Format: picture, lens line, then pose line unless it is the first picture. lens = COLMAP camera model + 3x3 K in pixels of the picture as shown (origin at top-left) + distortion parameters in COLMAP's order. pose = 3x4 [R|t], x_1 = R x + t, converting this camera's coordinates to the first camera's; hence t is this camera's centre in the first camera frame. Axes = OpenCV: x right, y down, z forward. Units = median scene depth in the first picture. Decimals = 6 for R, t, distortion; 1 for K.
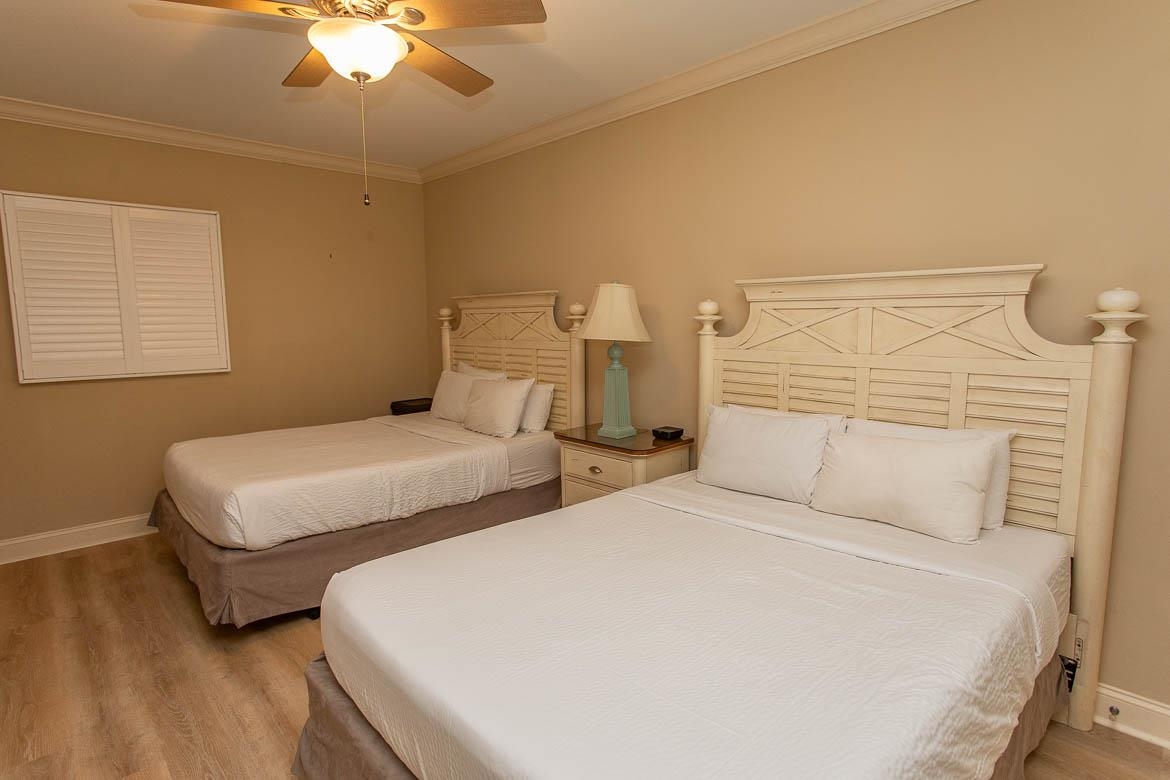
lens RADIAL K [[606.6, 0, 585.0], [0, 606.6, 390.0], [0, 0, 1]] dist [-0.004889, -0.001575]
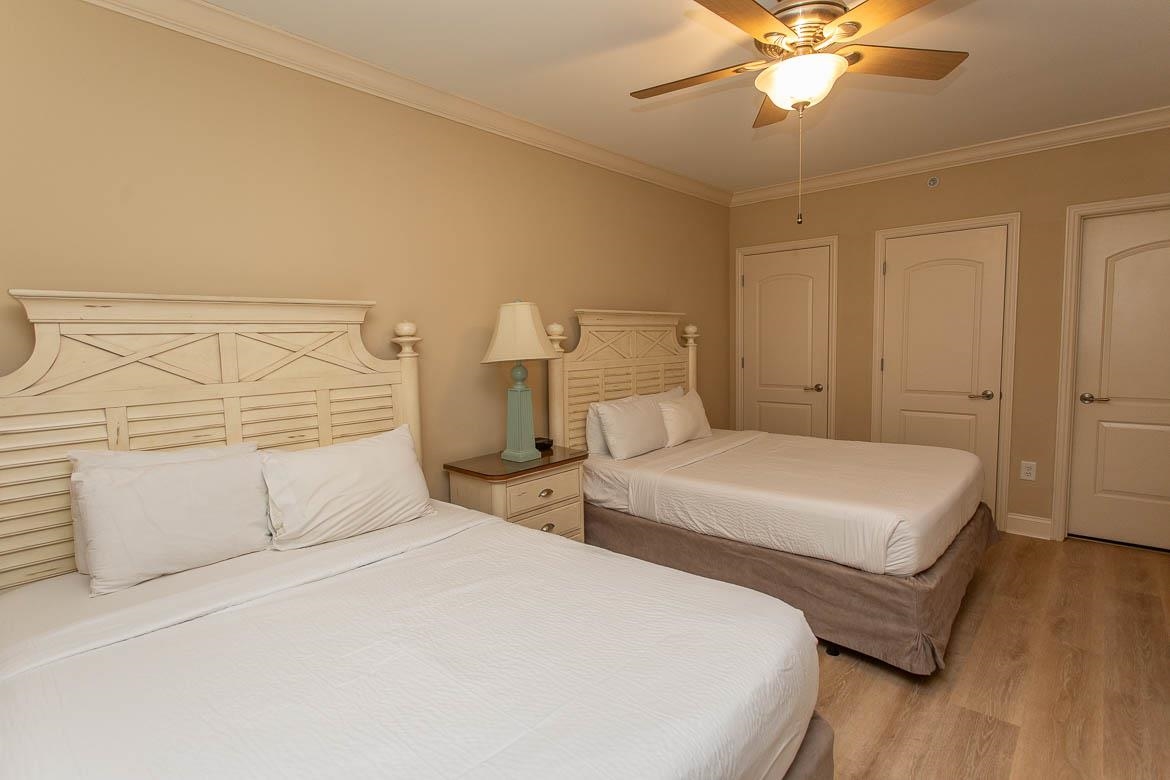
lens RADIAL K [[577.4, 0, 585.0], [0, 577.4, 390.0], [0, 0, 1]] dist [-0.002855, 0.000956]
pose [[-0.085345, -0.085323, 0.992691, -0.926805], [0.133729, 0.986331, 0.096274, -0.116873], [-0.987336, 0.140968, -0.072769, 1.017014]]
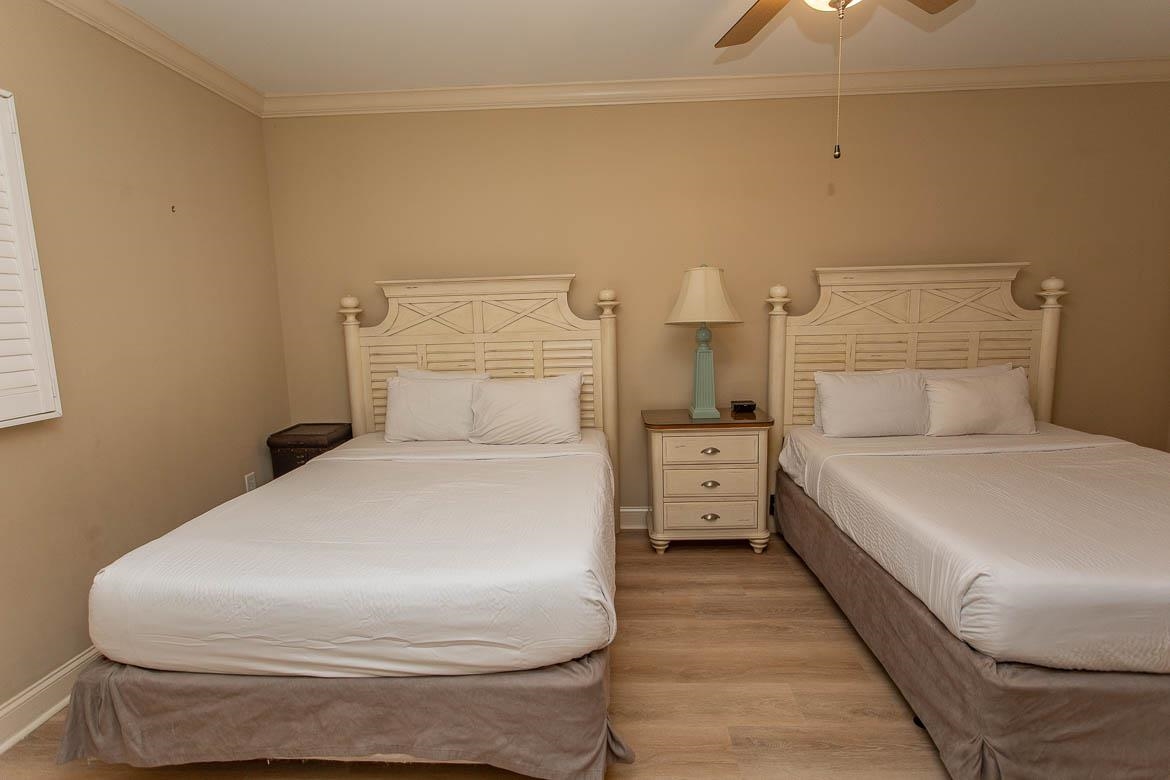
lens RADIAL K [[577.4, 0, 585.0], [0, 577.4, 390.0], [0, 0, 1]] dist [-0.002855, 0.000956]
pose [[0.708656, -0.120756, 0.695143, -0.823904], [0.105697, 0.992296, 0.064624, -0.057842], [-0.697592, 0.027678, 0.715961, 0.464260]]
